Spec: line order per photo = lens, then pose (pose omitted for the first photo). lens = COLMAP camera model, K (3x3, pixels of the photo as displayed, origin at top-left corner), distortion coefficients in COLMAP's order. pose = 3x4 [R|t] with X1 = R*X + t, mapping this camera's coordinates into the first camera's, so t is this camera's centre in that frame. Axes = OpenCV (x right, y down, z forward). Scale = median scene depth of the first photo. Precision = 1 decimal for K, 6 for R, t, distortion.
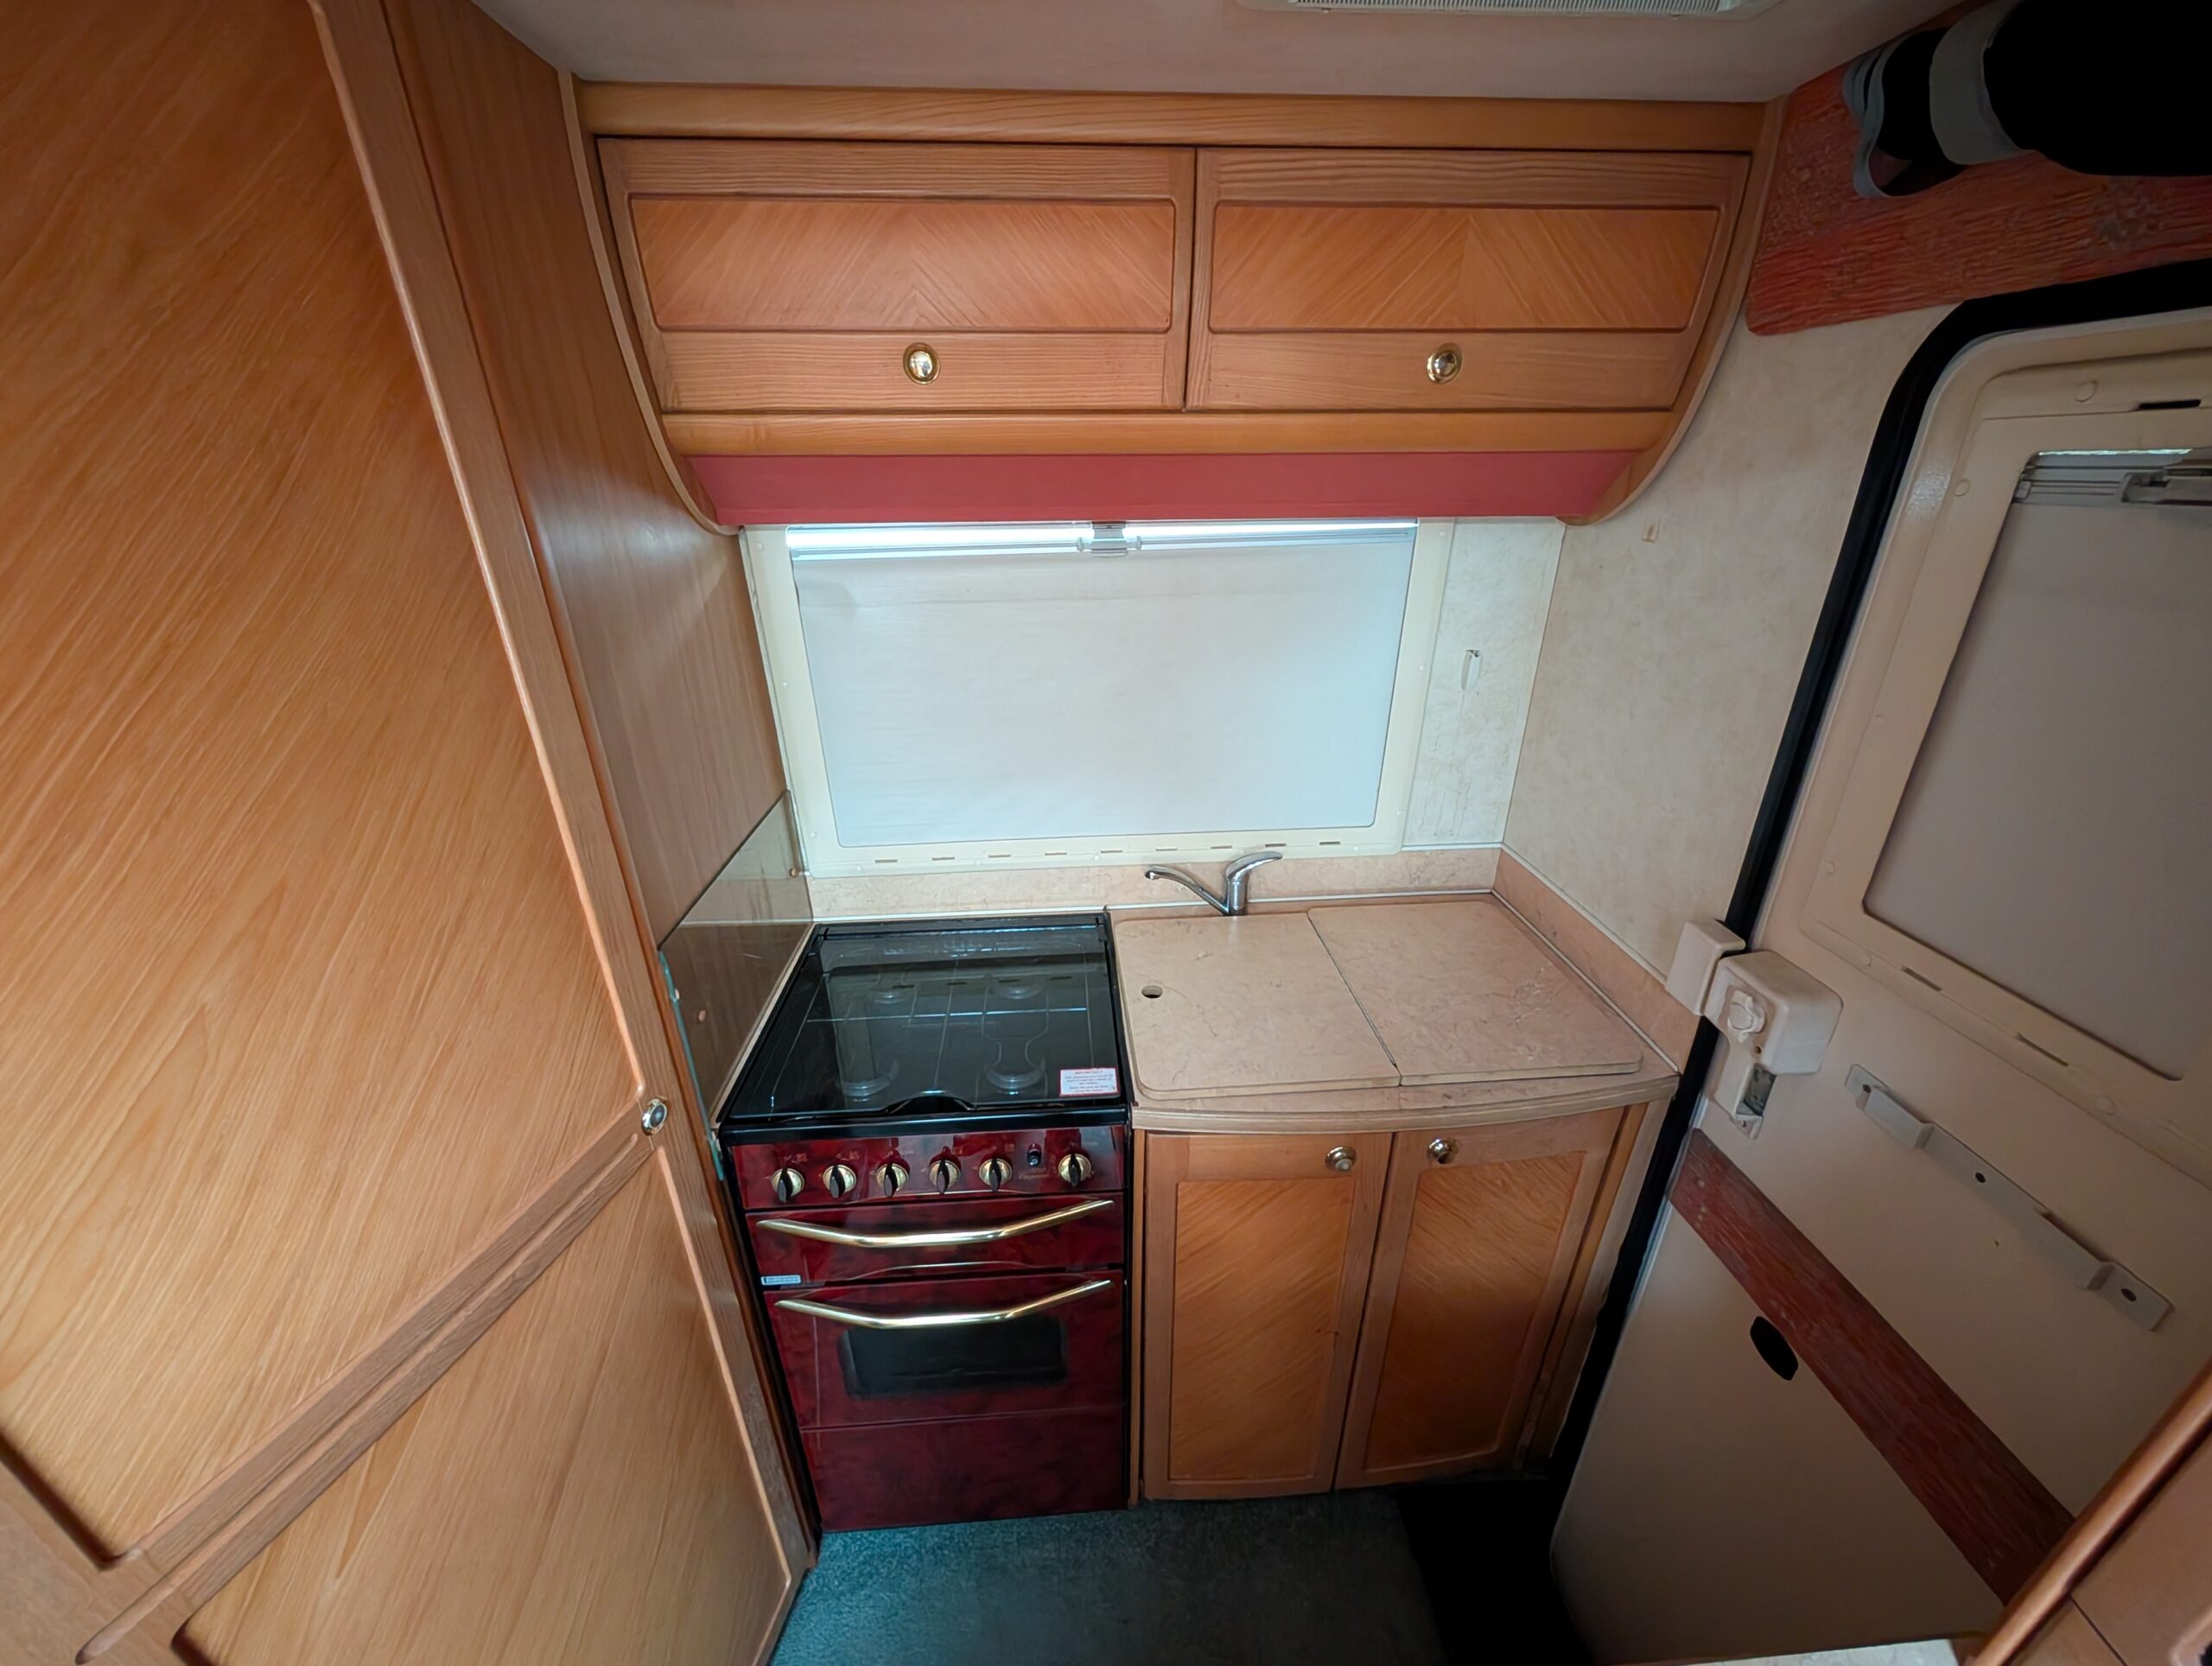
lens RADIAL K [[829.0, 0, 1106.0], [0, 829.0, 833.0], [0, 0, 1]] dist [-0.000784, 0.000012]
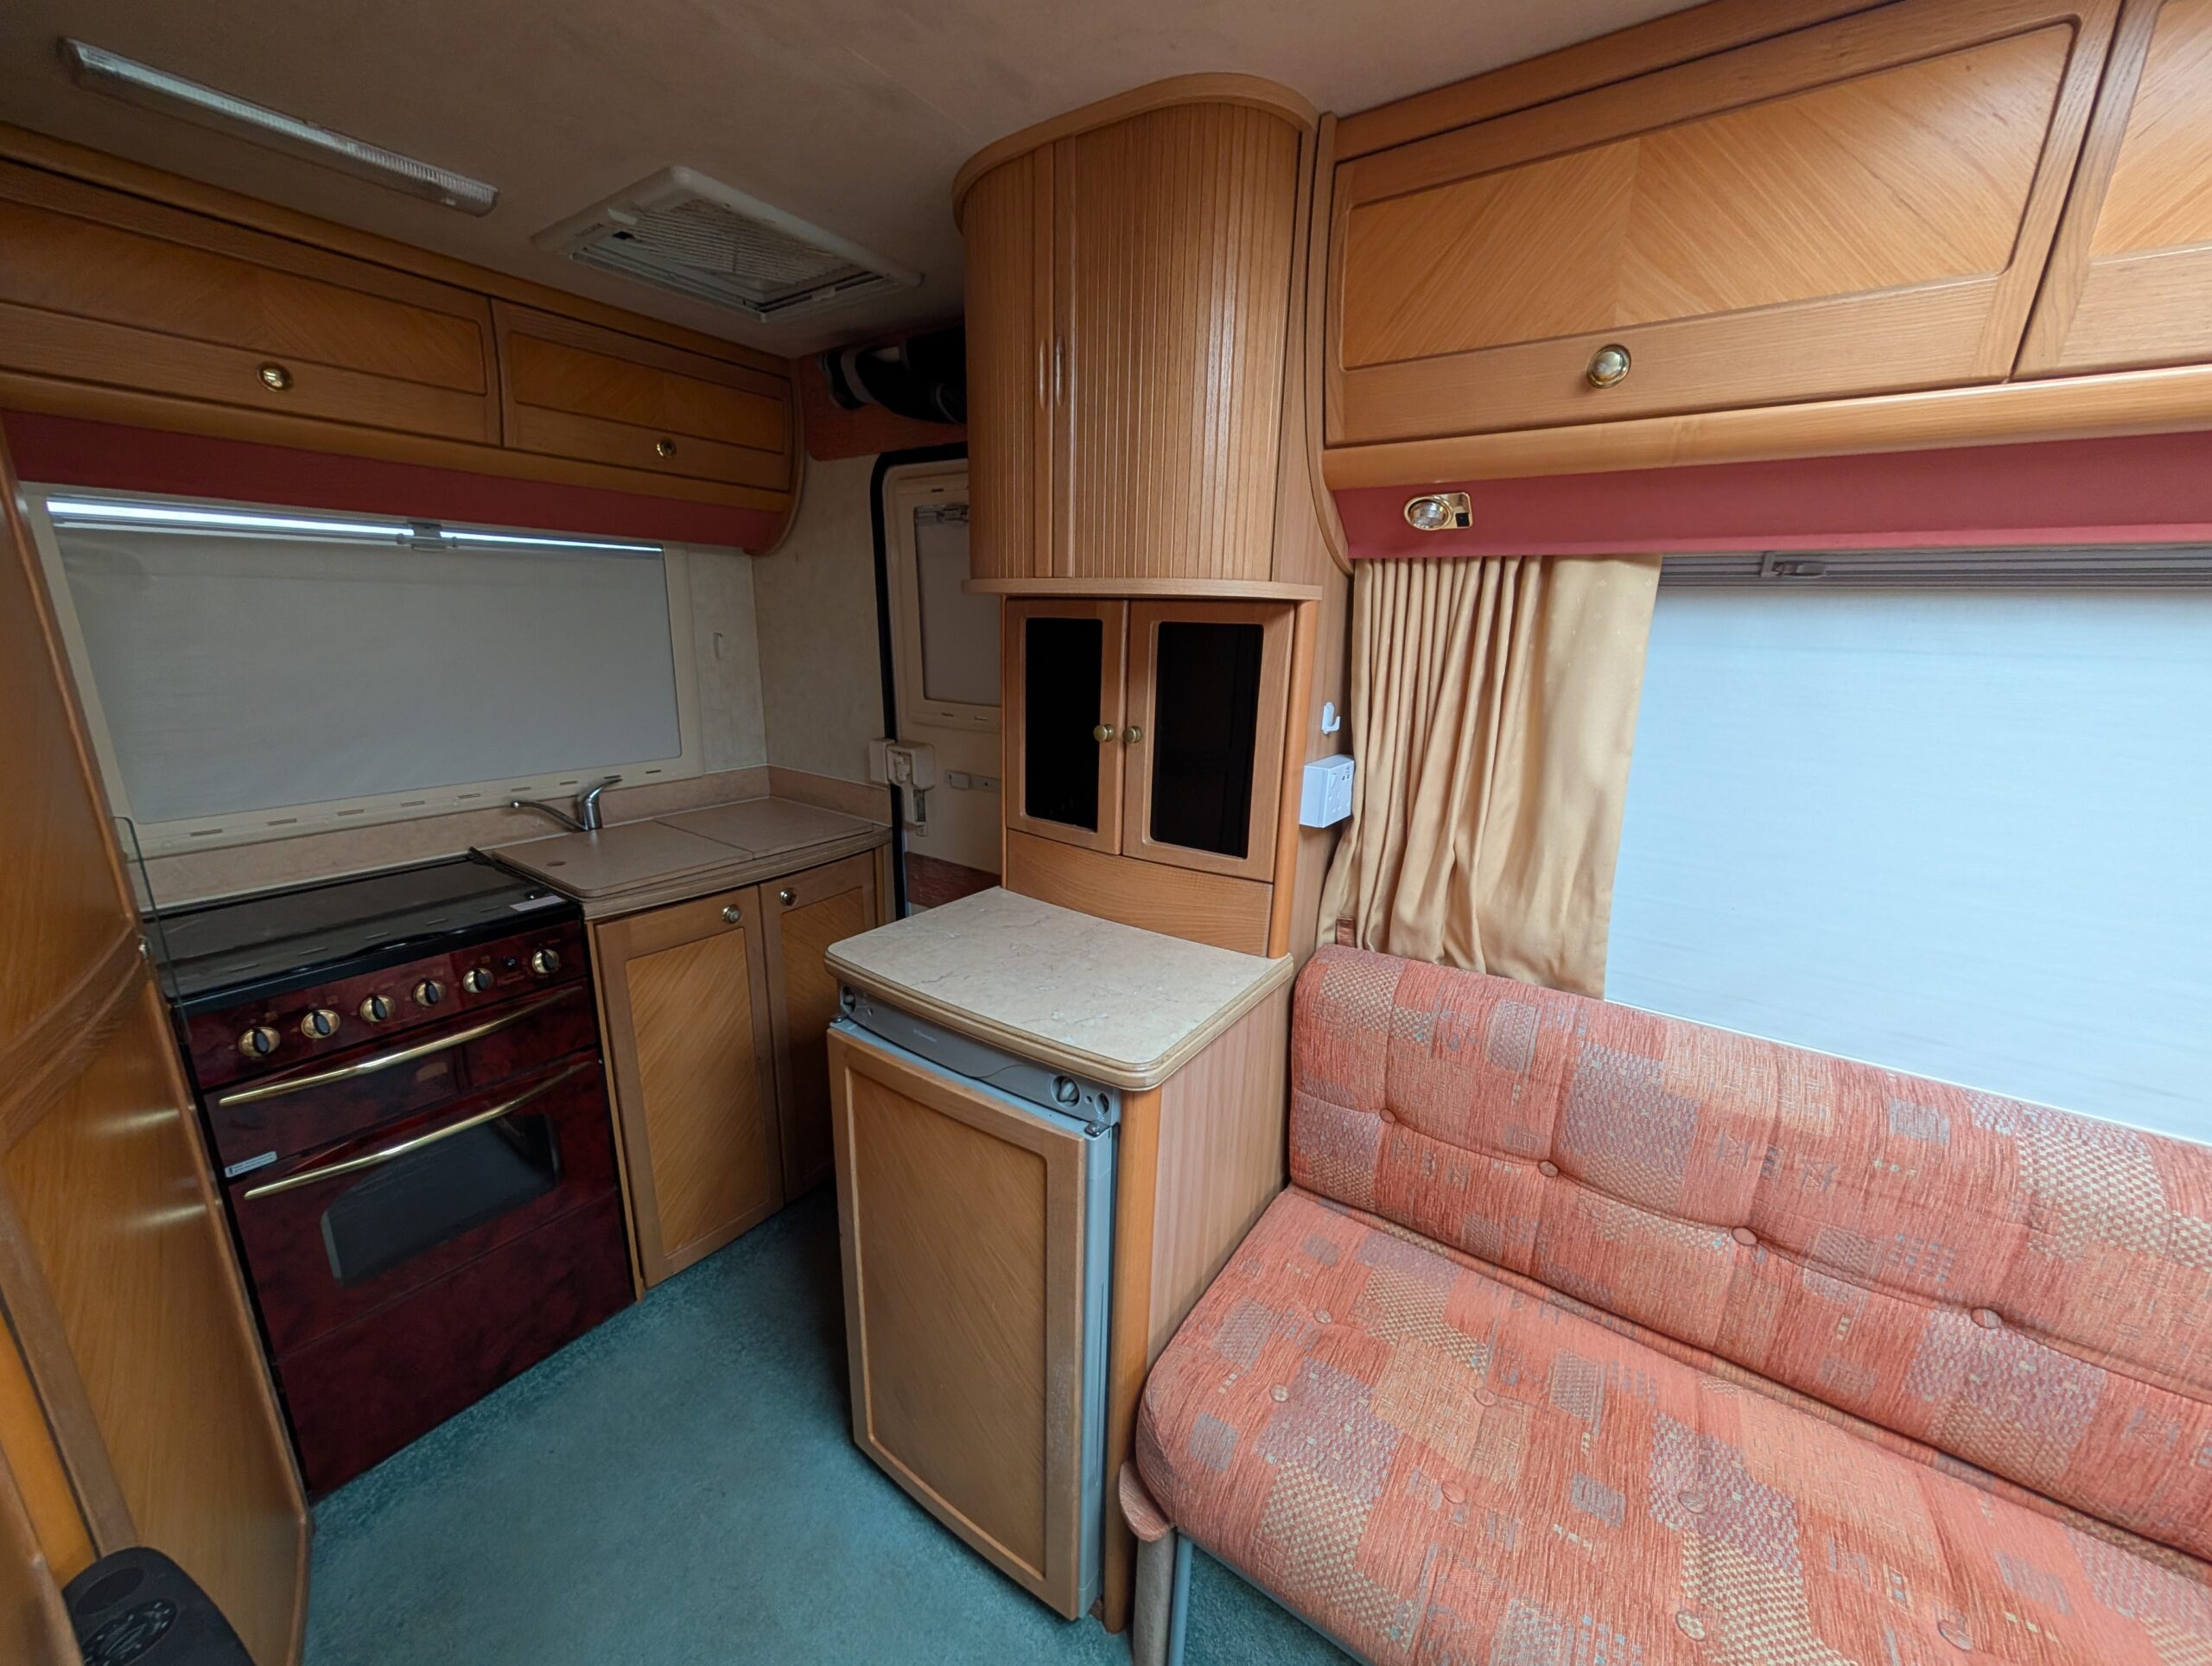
lens RADIAL K [[834.9, 0, 1106.0], [0, 834.9, 833.0], [0, 0, 1]] dist [0.001739, -0.000091]
pose [[0.622547, -0.170560, 0.763770, -0.467815], [0.290159, 0.956705, -0.022864, 0.488109], [-0.726803, 0.235849, 0.645083, -0.593324]]
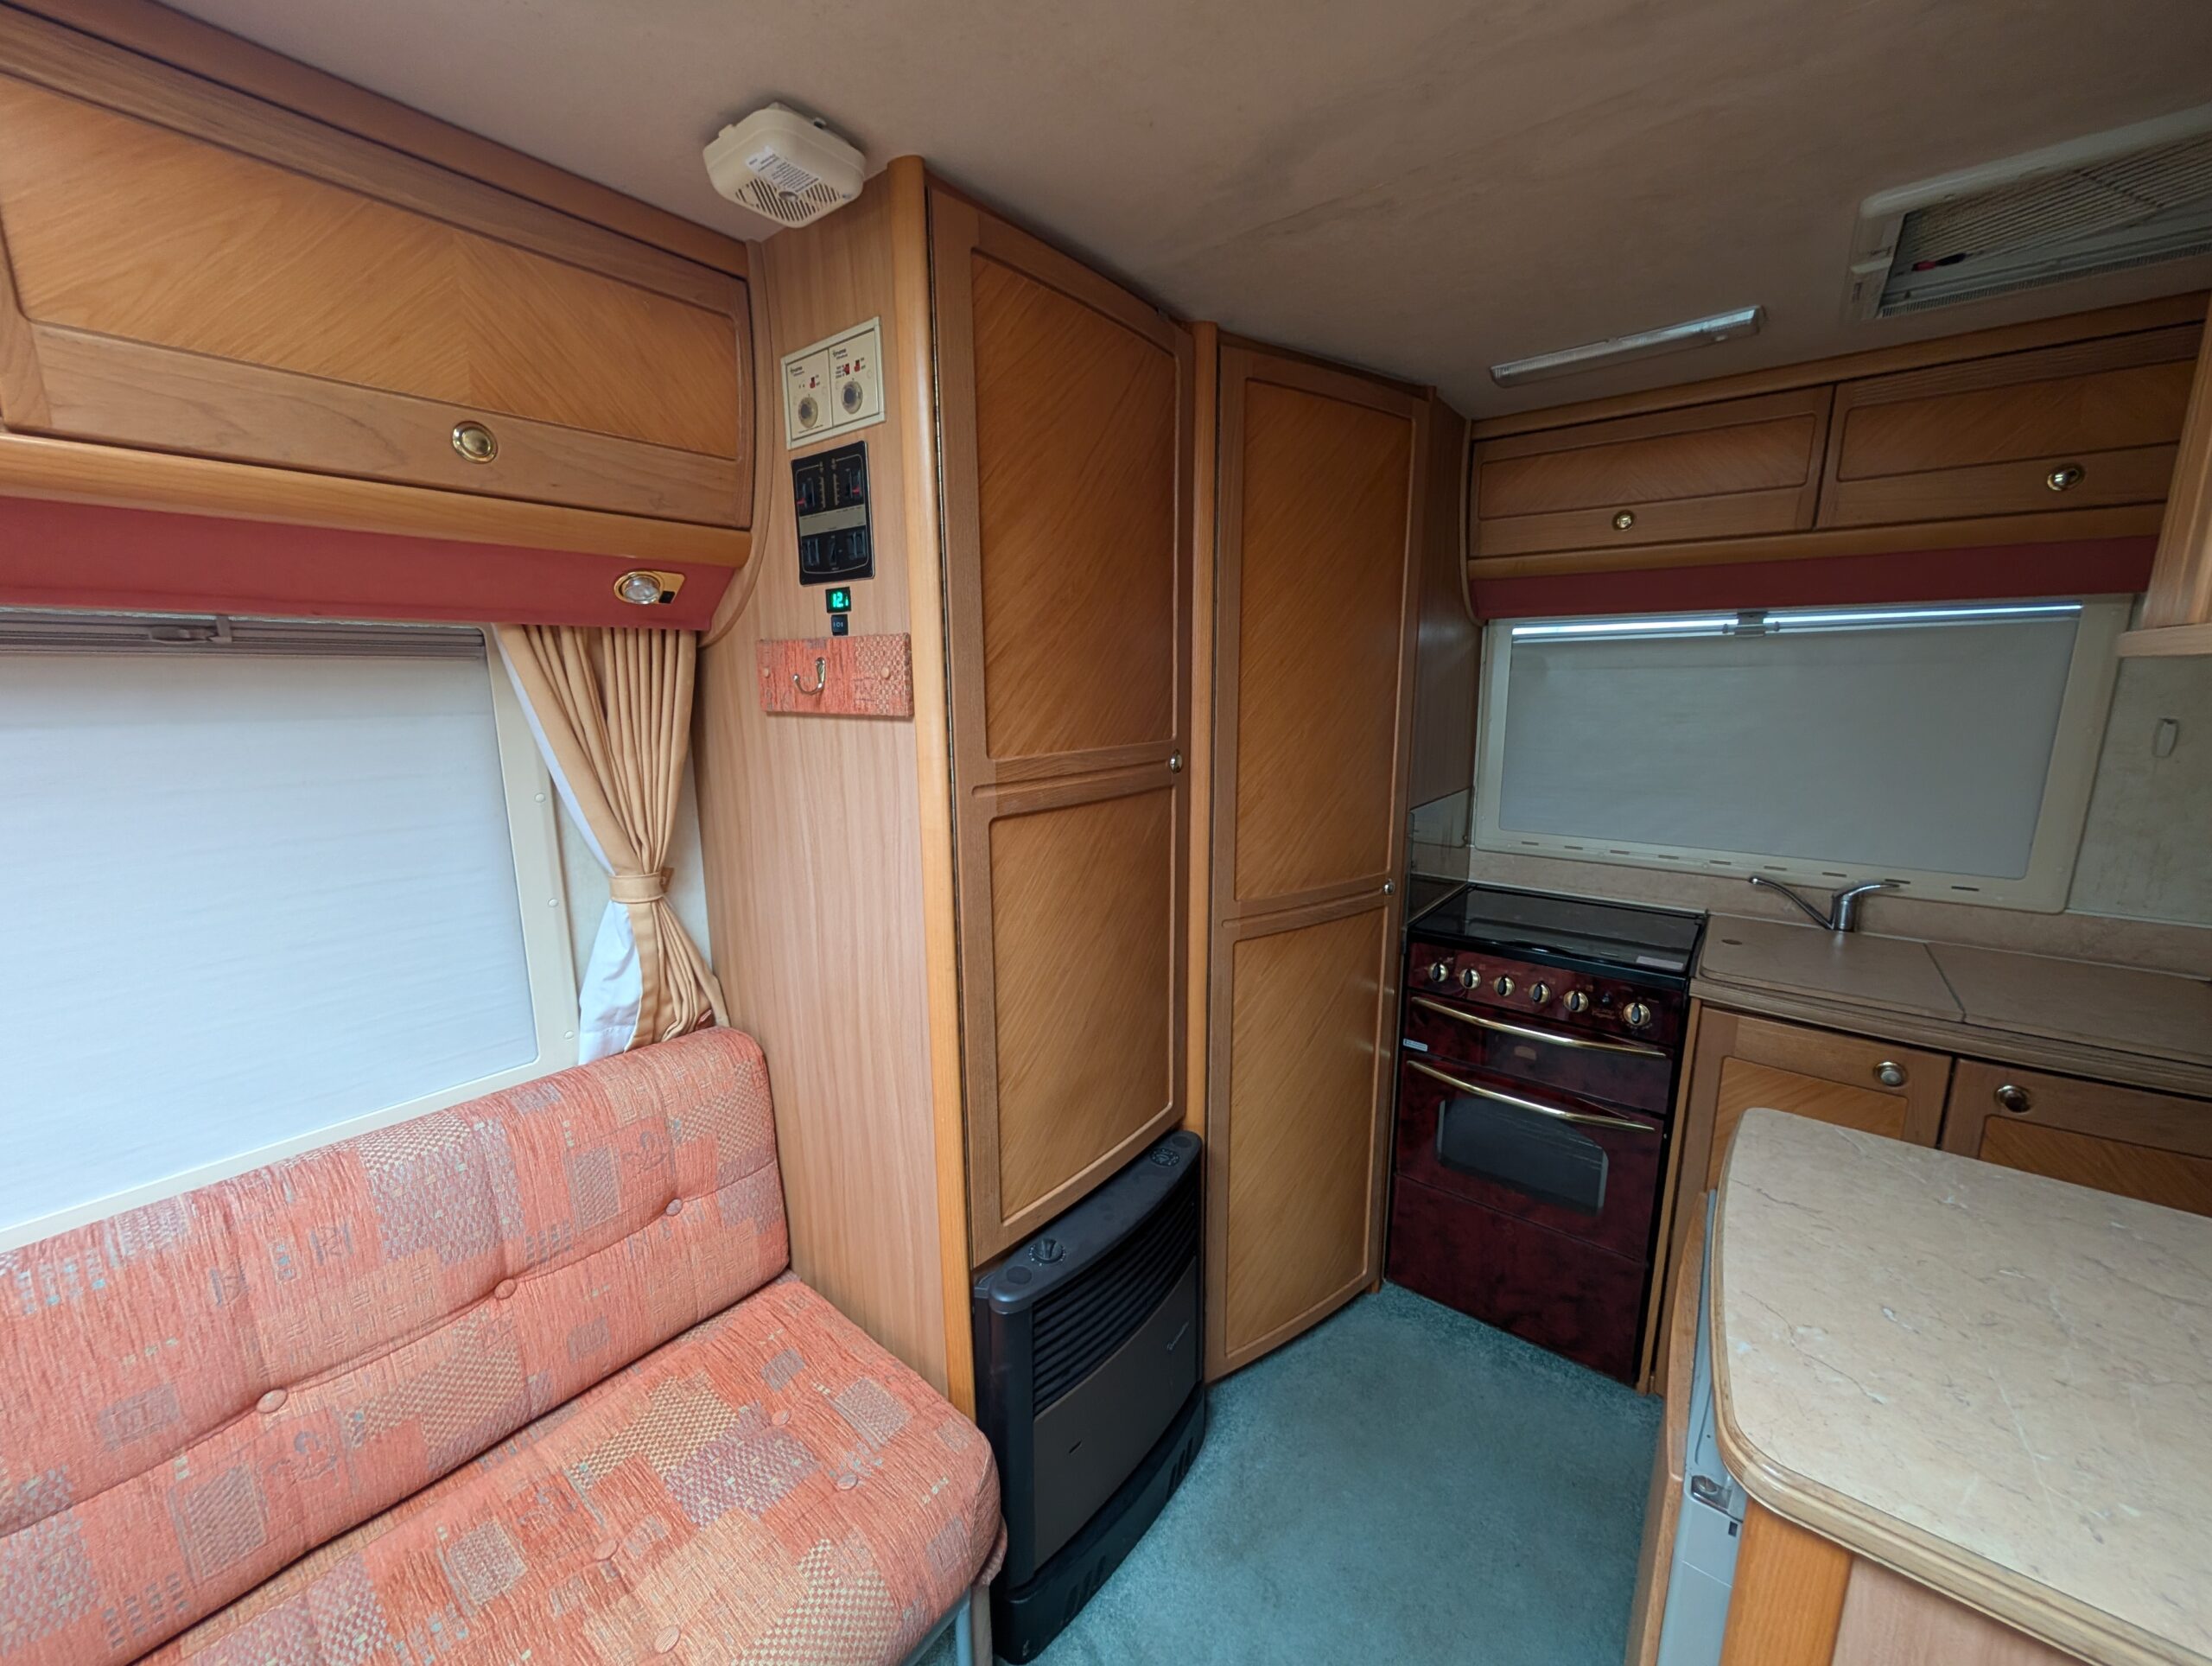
lens RADIAL K [[834.9, 0, 1106.0], [0, 834.9, 833.0], [0, 0, 1]] dist [0.001739, -0.000091]
pose [[0.745515, 0.128016, -0.654079, 0.181421], [-0.271999, 0.954374, -0.123233, 0.521396], [0.608460, 0.269781, 0.746321, -0.732647]]
